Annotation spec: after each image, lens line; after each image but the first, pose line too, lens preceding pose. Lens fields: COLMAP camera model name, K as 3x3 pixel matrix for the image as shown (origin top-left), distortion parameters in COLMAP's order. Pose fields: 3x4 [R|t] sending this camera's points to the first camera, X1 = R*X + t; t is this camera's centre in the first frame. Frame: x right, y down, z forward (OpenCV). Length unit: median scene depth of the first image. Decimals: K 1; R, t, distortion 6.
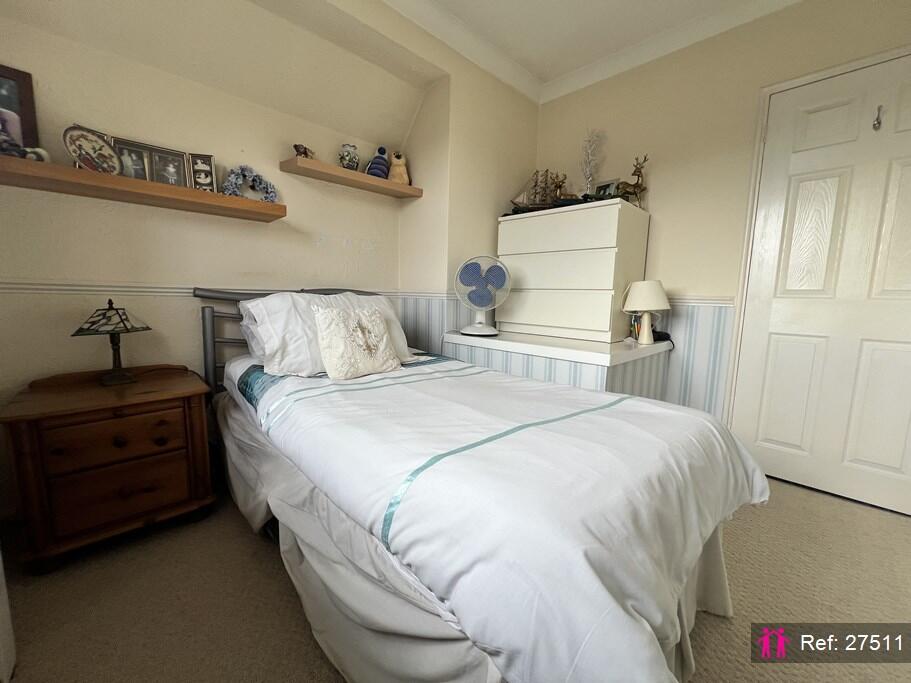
lens RADIAL K [[362.2, 0, 452.5], [0, 362.2, 343.1], [0, 0, 1]] dist [-0.003394, 0.000445]
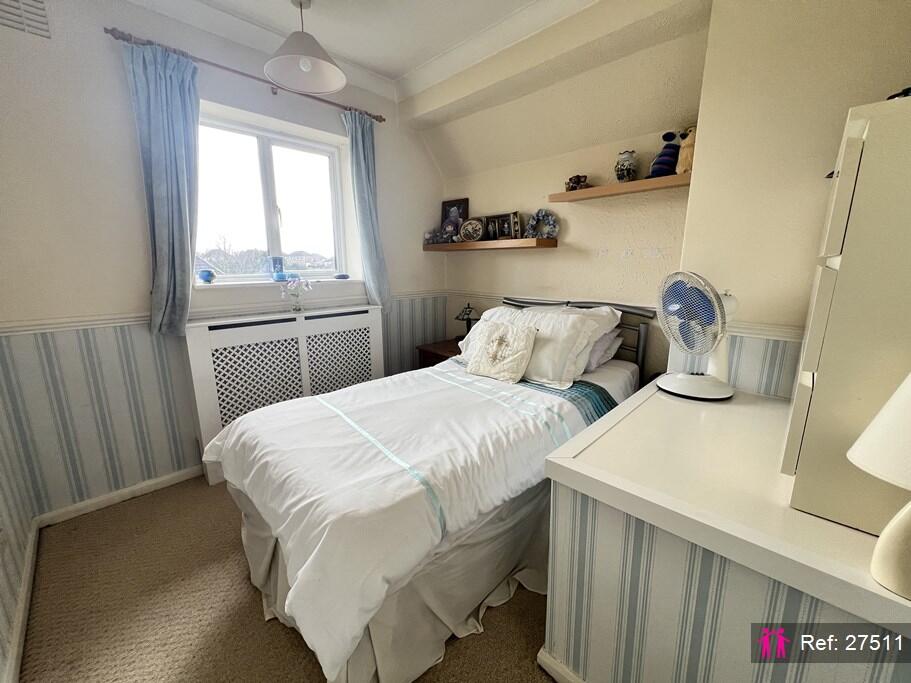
lens RADIAL K [[366.6, 0, 453.5], [0, 366.6, 337.9], [0, 0, 1]] dist [-0.000719, 0.000043]
pose [[0.026546, 0.174858, -0.984236, 0.960660], [-0.127424, 0.977143, 0.170161, -0.238862], [0.991493, 0.120898, 0.048220, 0.754816]]
